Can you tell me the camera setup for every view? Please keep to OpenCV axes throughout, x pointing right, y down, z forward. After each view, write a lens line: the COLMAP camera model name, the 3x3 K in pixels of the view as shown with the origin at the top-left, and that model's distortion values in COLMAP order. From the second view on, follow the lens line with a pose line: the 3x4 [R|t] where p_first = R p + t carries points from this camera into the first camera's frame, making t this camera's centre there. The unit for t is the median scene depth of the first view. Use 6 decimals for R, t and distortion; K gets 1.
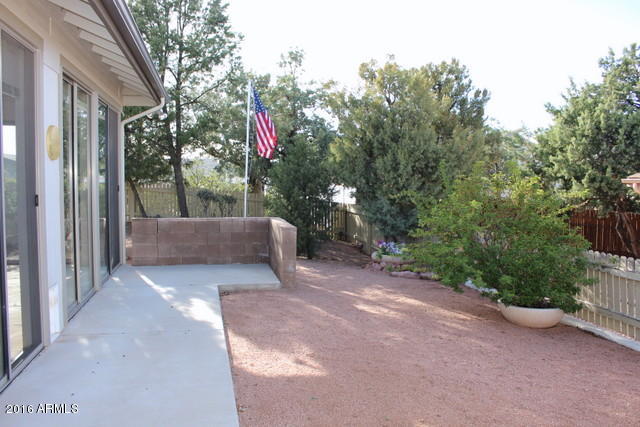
lens RADIAL K [[529.2, 0, 320.0], [0, 529.2, 213.5], [0, 0, 1]] dist [-0.138668, 0.094079]
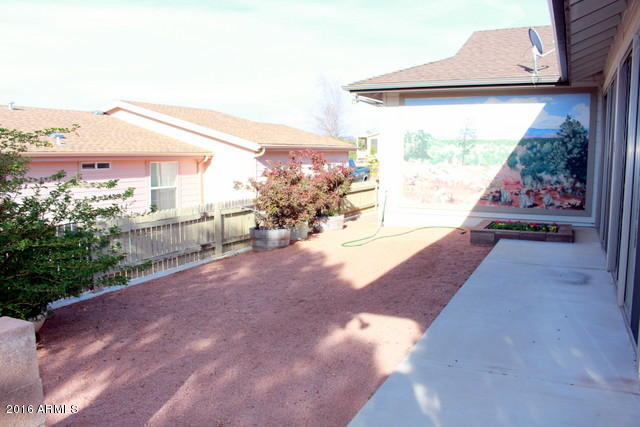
lens RADIAL K [[529.2, 0, 320.0], [0, 529.2, 213.5], [0, 0, 1]] dist [-0.138668, 0.094079]
pose [[-0.792723, -0.072167, 0.605295, -0.450258], [0.036347, 0.985605, 0.165112, -0.088766], [-0.608497, 0.152889, -0.778689, 1.390994]]
